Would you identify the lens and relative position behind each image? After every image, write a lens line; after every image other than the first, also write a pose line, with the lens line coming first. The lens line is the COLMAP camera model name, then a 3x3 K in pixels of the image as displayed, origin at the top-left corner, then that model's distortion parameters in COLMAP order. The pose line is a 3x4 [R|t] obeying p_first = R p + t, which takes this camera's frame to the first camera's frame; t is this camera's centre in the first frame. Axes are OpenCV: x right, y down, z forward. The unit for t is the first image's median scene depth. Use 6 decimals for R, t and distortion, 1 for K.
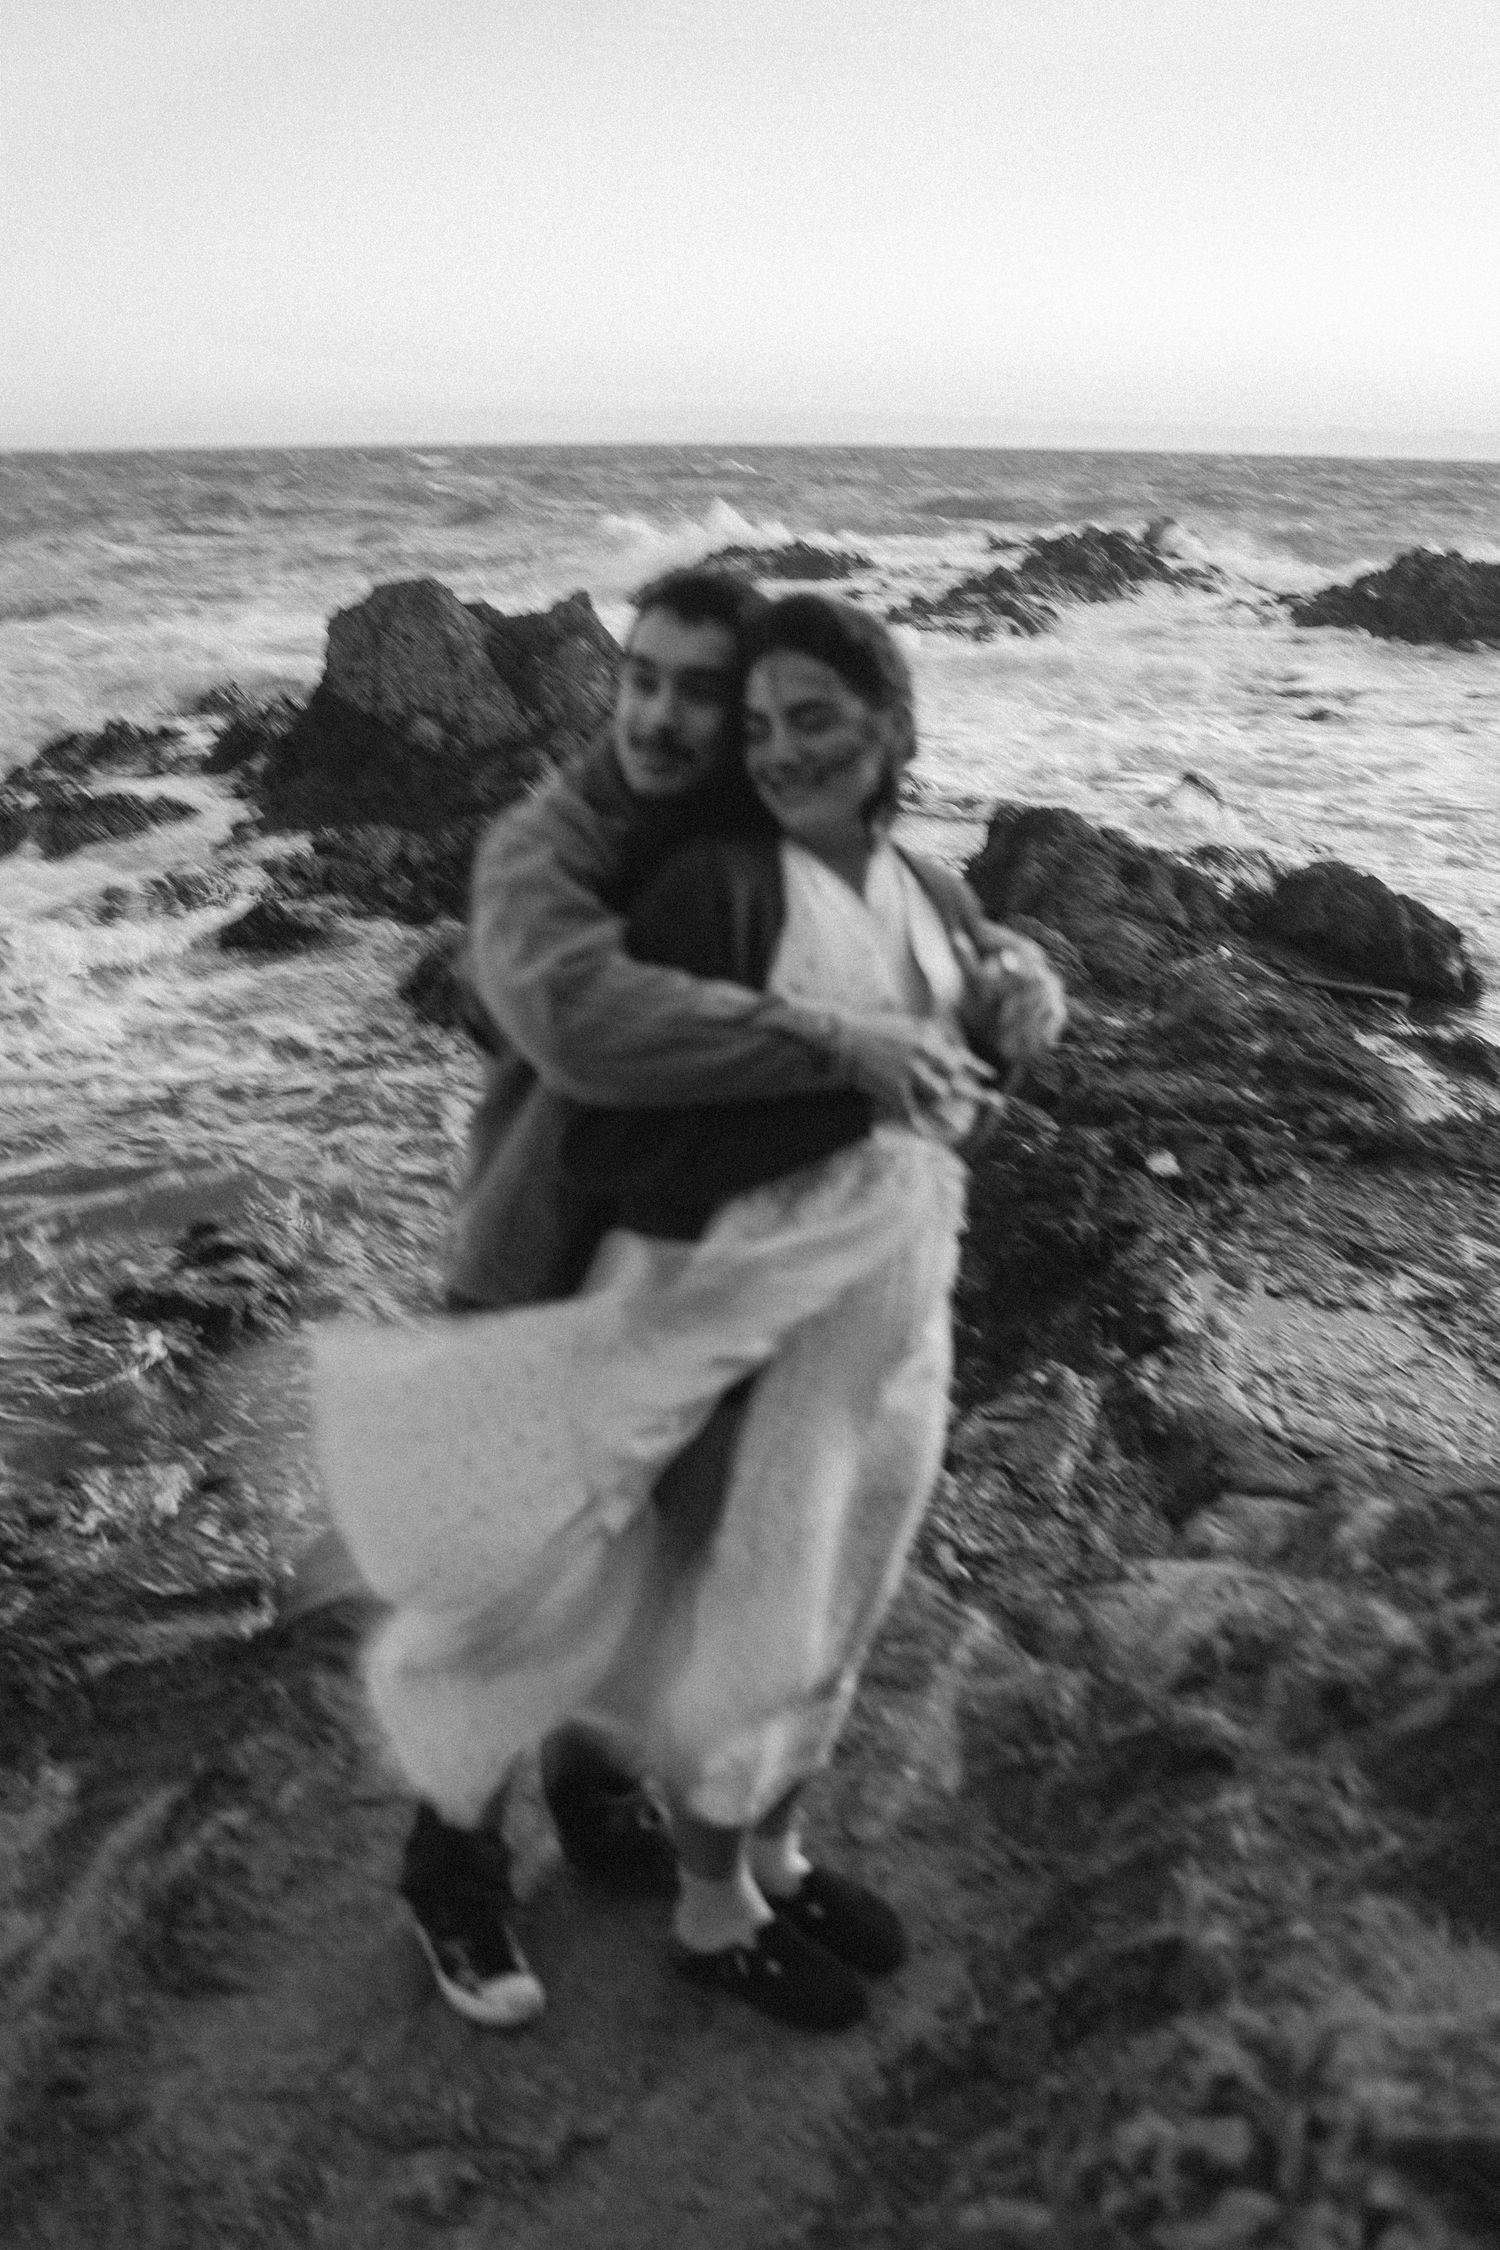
lens RADIAL K [[2136.8, 0, 750.0], [0, 2136.8, 1125.0], [0, 0, 1]] dist [-0.202638, 0.208429]
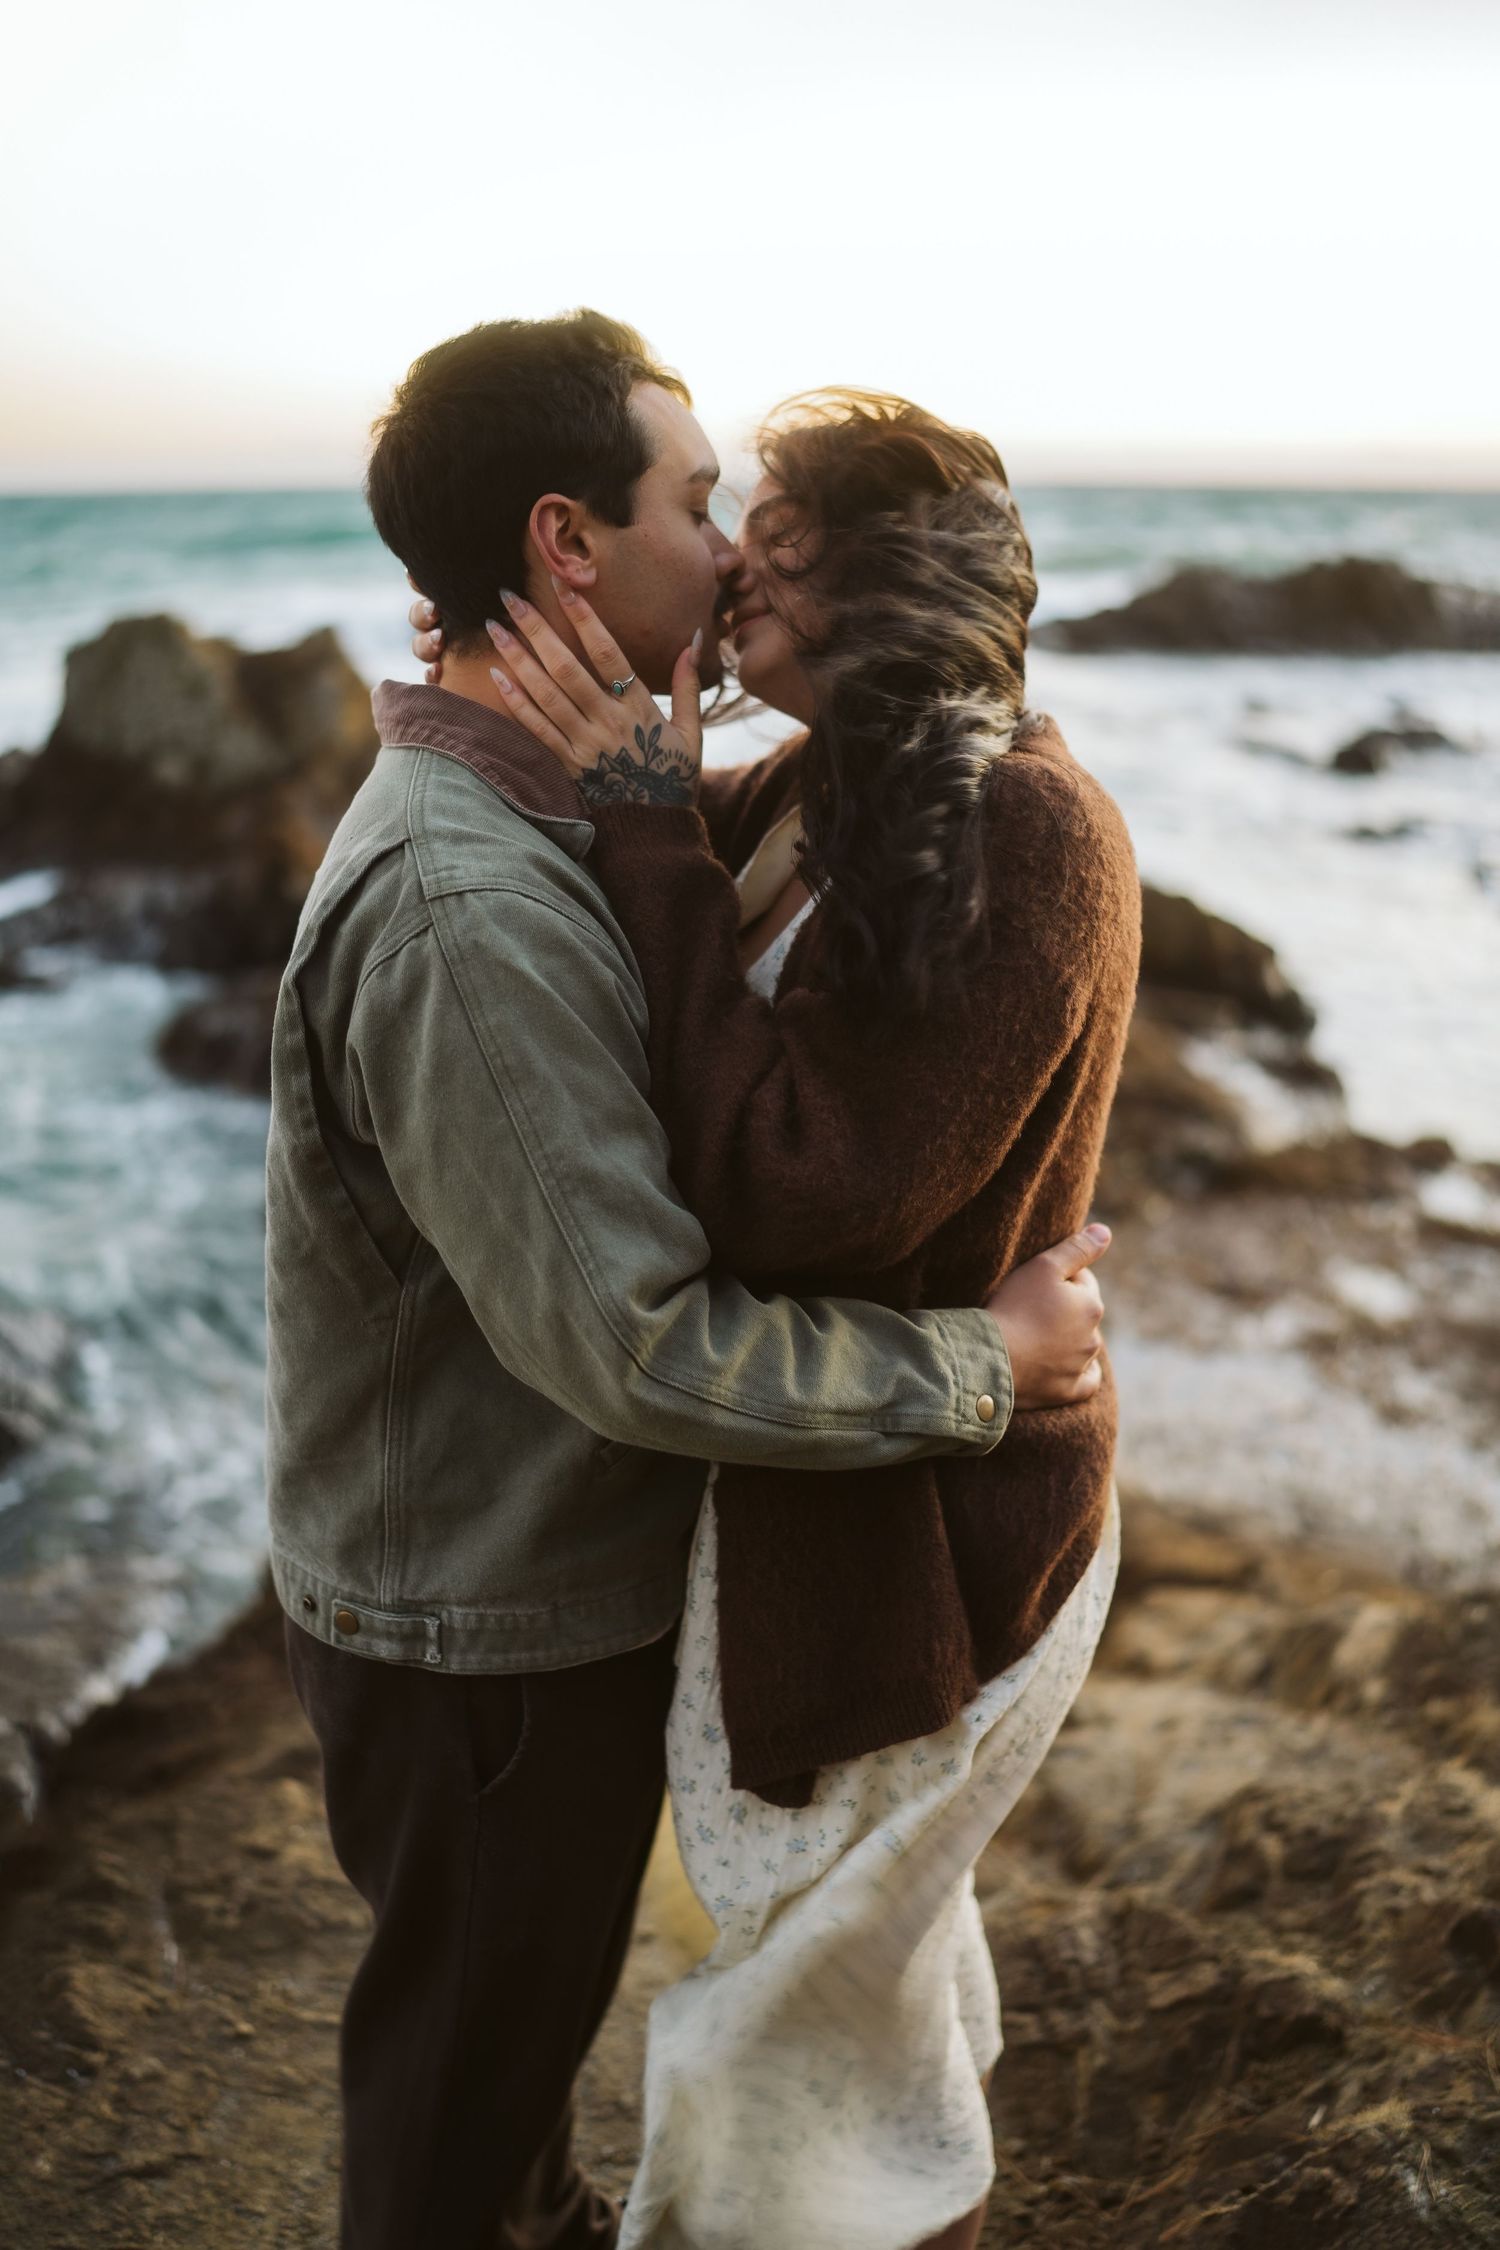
lens RADIAL K [[2174.1, 0, 750.0], [0, 2174.1, 1125.0], [0, 0, 1]] dist [-0.201166, 0.265075]
pose [[0.993433, -0.042103, 0.106386, -0.028902], [0.044242, 0.998862, -0.017823, -0.008252], [-0.105514, 0.022413, 0.994165, 0.187731]]
